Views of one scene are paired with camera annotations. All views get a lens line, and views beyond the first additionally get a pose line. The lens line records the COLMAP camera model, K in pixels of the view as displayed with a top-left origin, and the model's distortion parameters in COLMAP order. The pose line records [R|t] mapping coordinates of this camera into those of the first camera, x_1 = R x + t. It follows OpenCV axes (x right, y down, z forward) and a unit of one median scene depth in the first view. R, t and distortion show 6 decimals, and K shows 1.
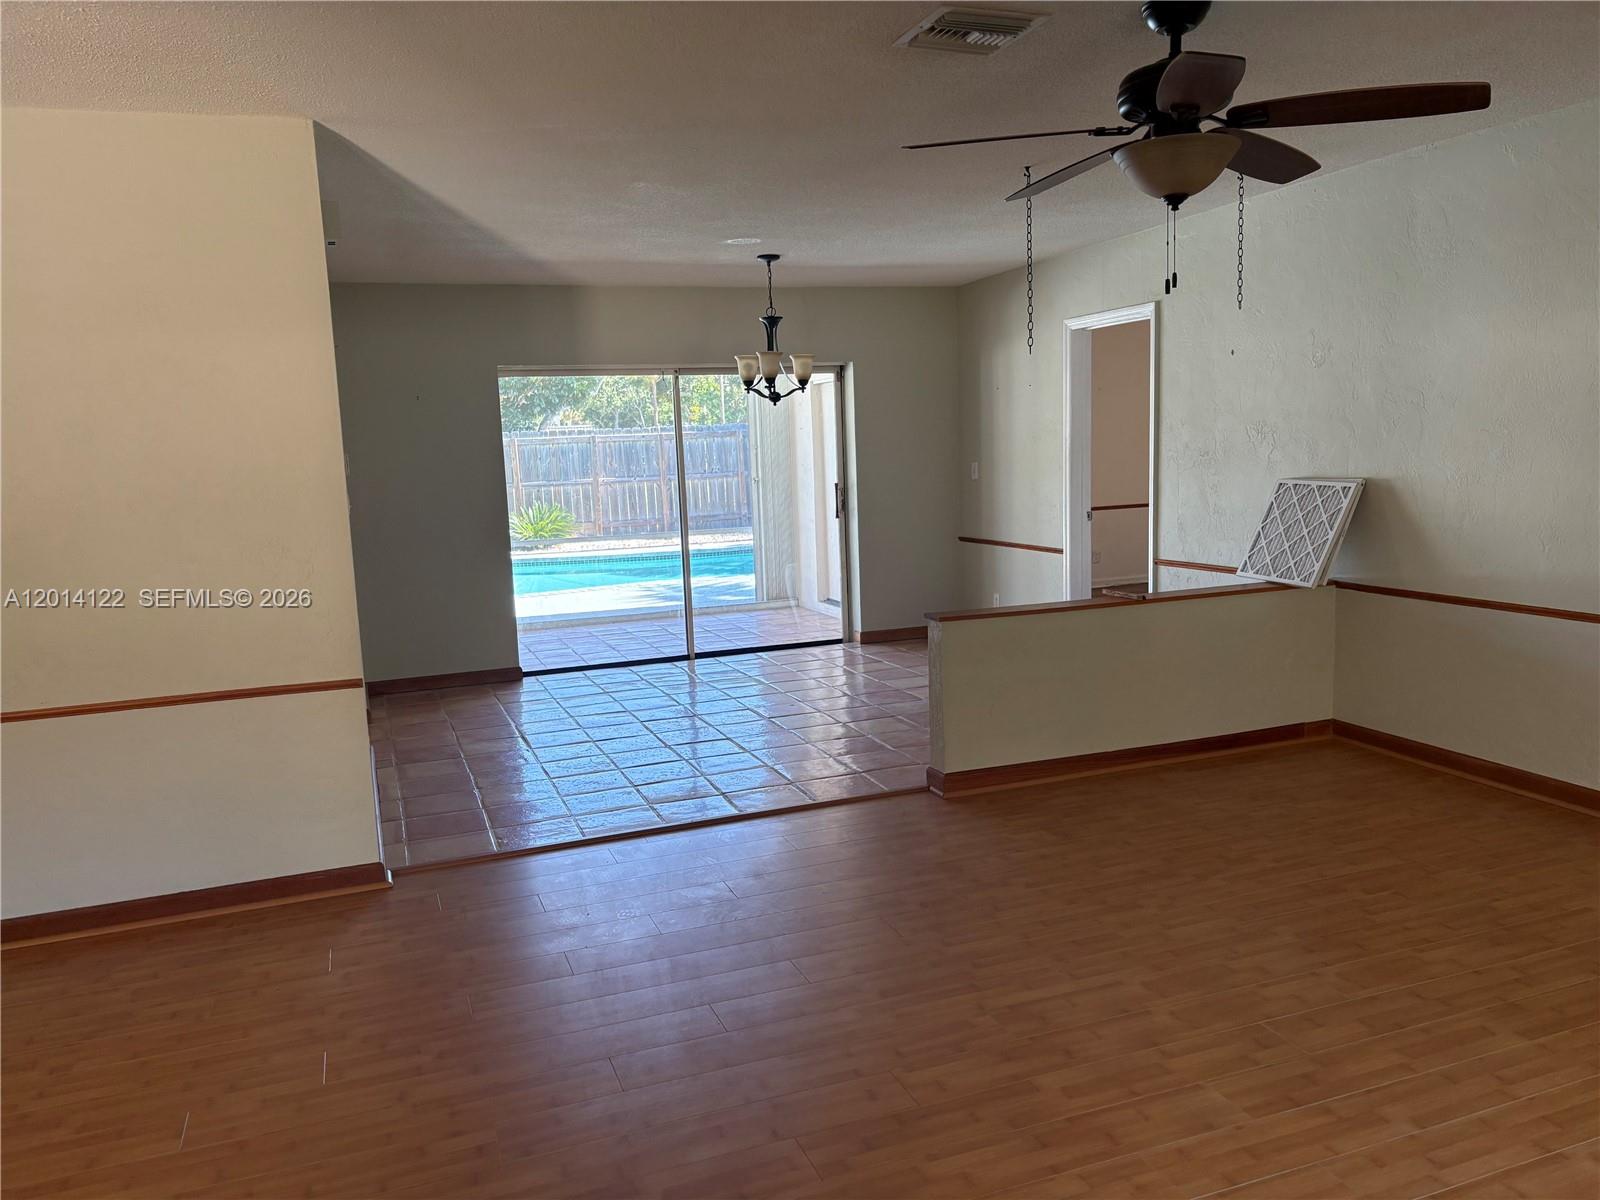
lens RADIAL K [[1208.5, 0, 823.4], [0, 1208.5, 620.6], [0, 0, 1]] dist [0.052248, -0.057957]
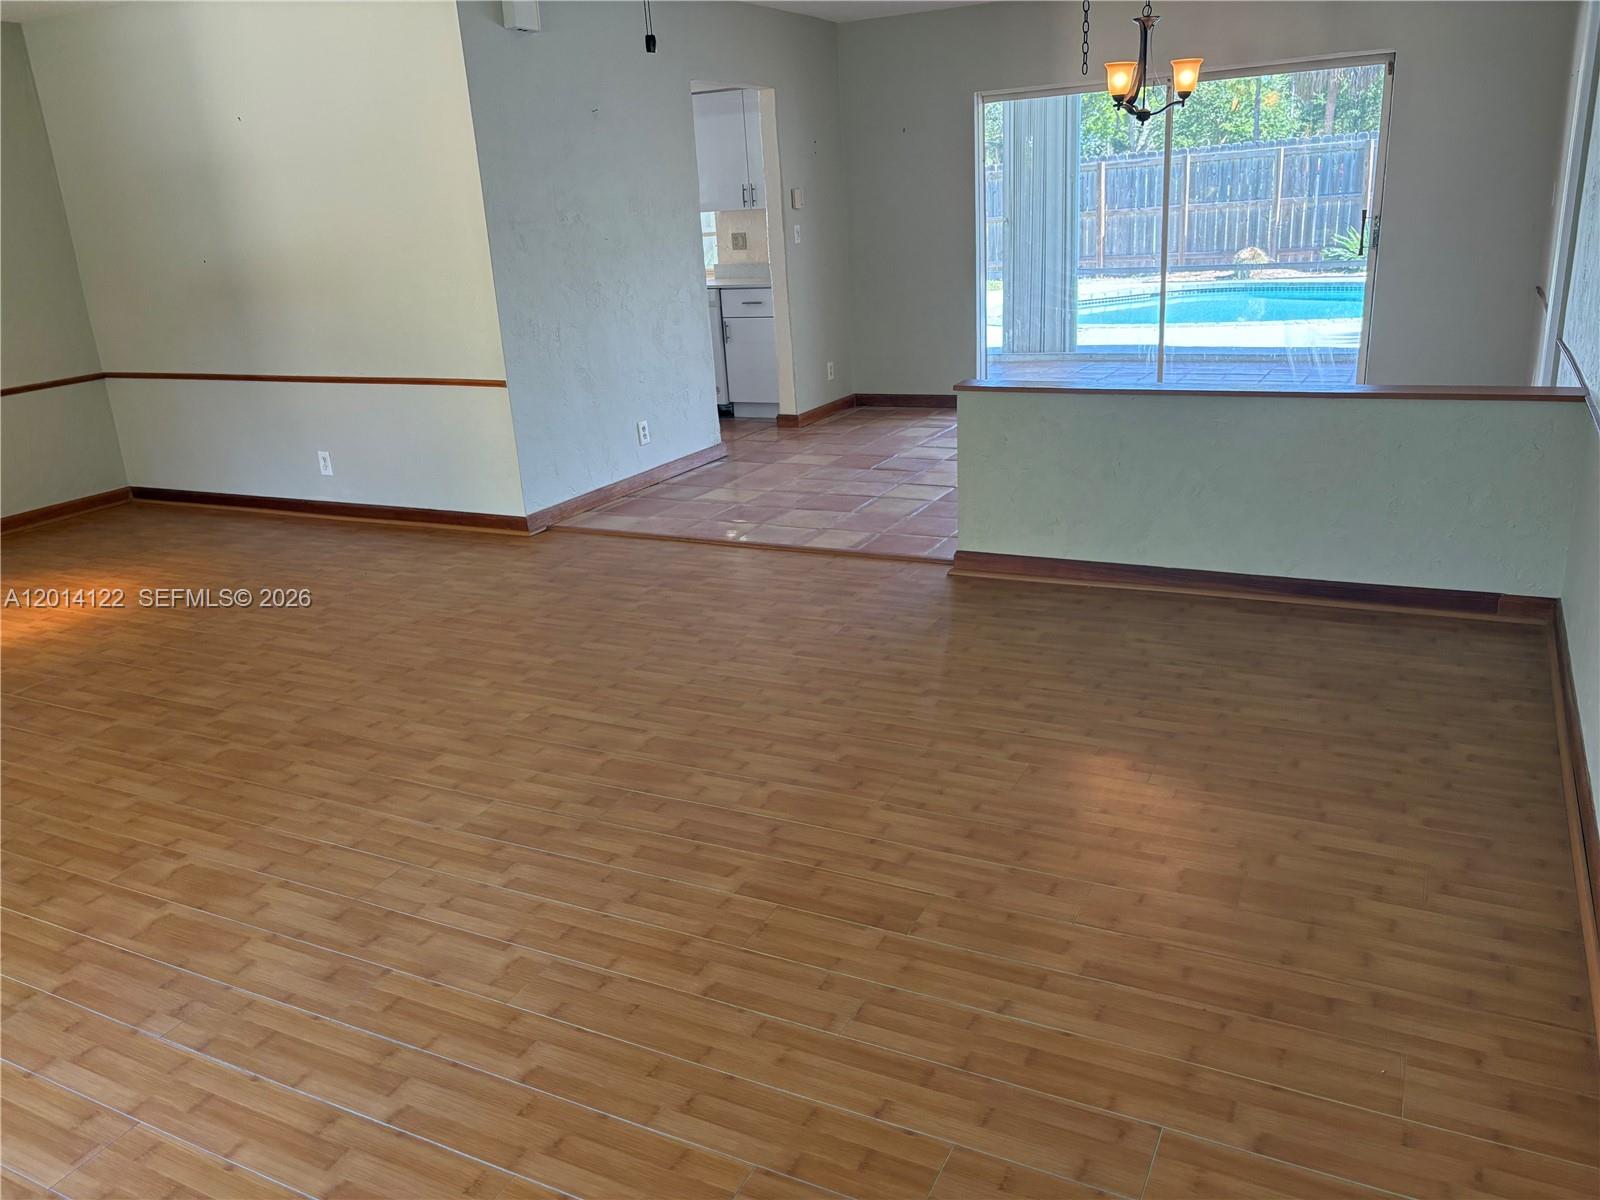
lens RADIAL K [[1226.6, 0, 813.0], [0, 1226.6, 602.8], [0, 0, 1]] dist [0.062573, -0.073875]
pose [[0.667308, 0.234609, -0.706865, 0.789943], [-0.077758, 0.965850, 0.247160, -0.071000], [0.740712, -0.109967, 0.662762, 0.282284]]
